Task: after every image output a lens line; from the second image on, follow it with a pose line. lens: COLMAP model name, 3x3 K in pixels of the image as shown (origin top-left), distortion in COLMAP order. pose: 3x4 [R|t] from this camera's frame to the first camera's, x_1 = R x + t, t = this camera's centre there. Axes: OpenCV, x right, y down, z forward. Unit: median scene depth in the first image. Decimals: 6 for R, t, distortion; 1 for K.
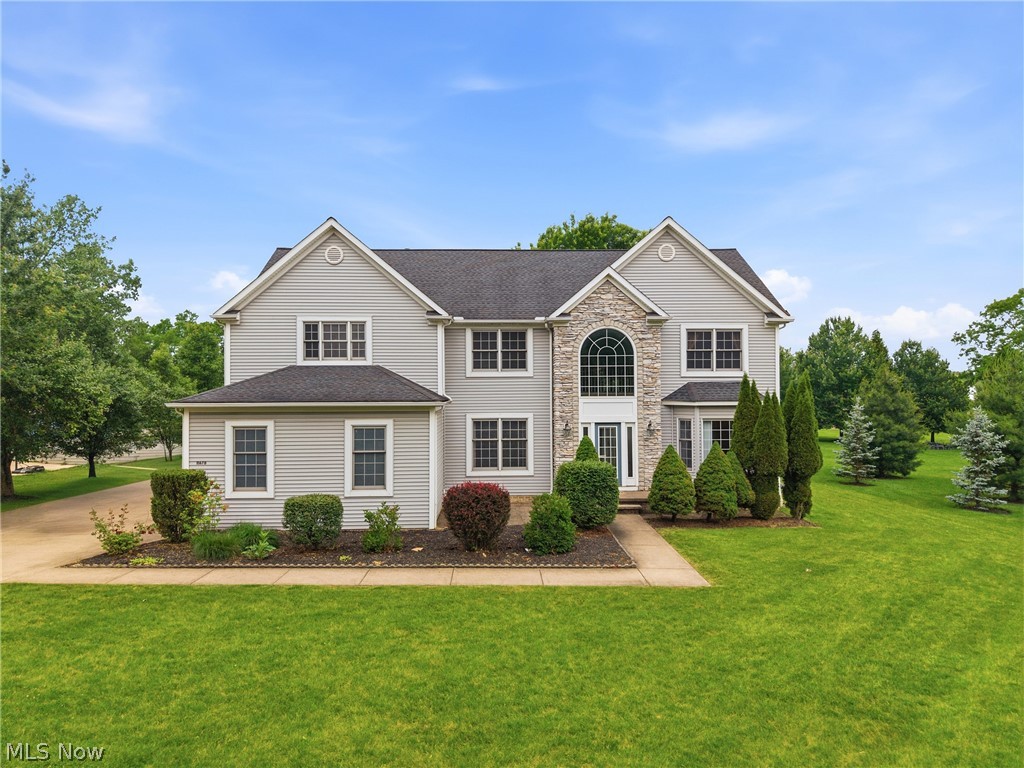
lens RADIAL K [[721.2, 0, 512.9], [0, 721.2, 384.2], [0, 0, 1]] dist [0.002405, 0.002694]
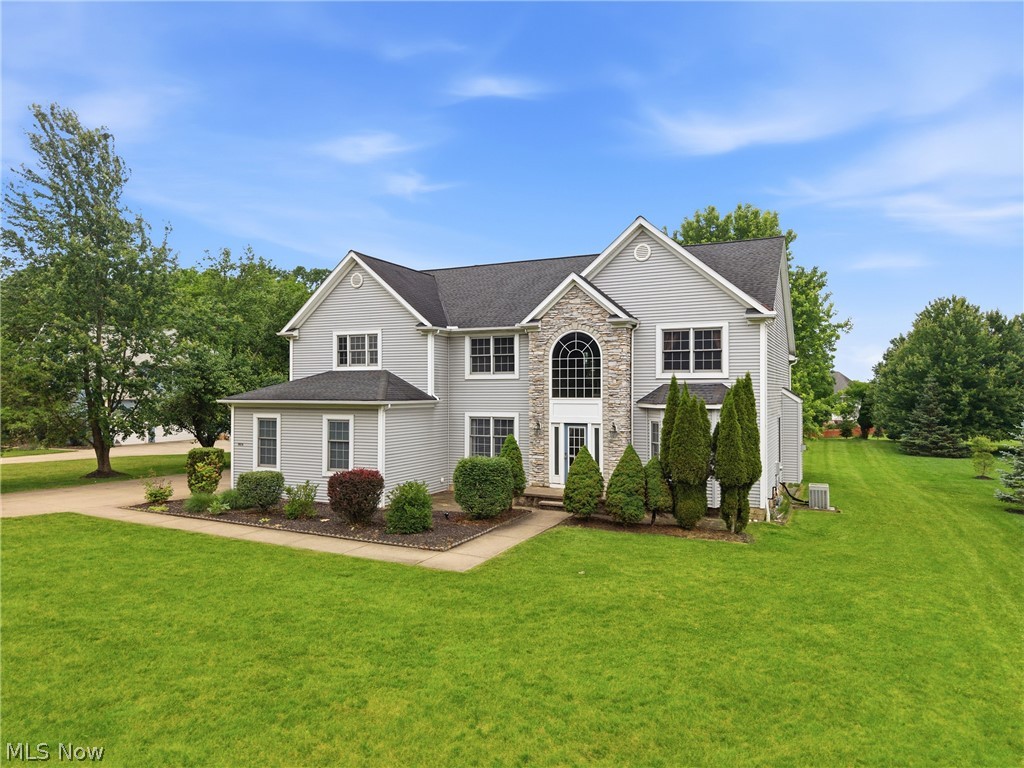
lens RADIAL K [[721.2, 0, 513.8], [0, 721.2, 384.7], [0, 0, 1]] dist [0.002405, 0.002694]
pose [[0.876960, 0.000356, -0.480563, 0.548531], [-0.000615, 1.000000, -0.000381, -0.001483], [0.480563, 0.000630, 0.876960, 0.052806]]
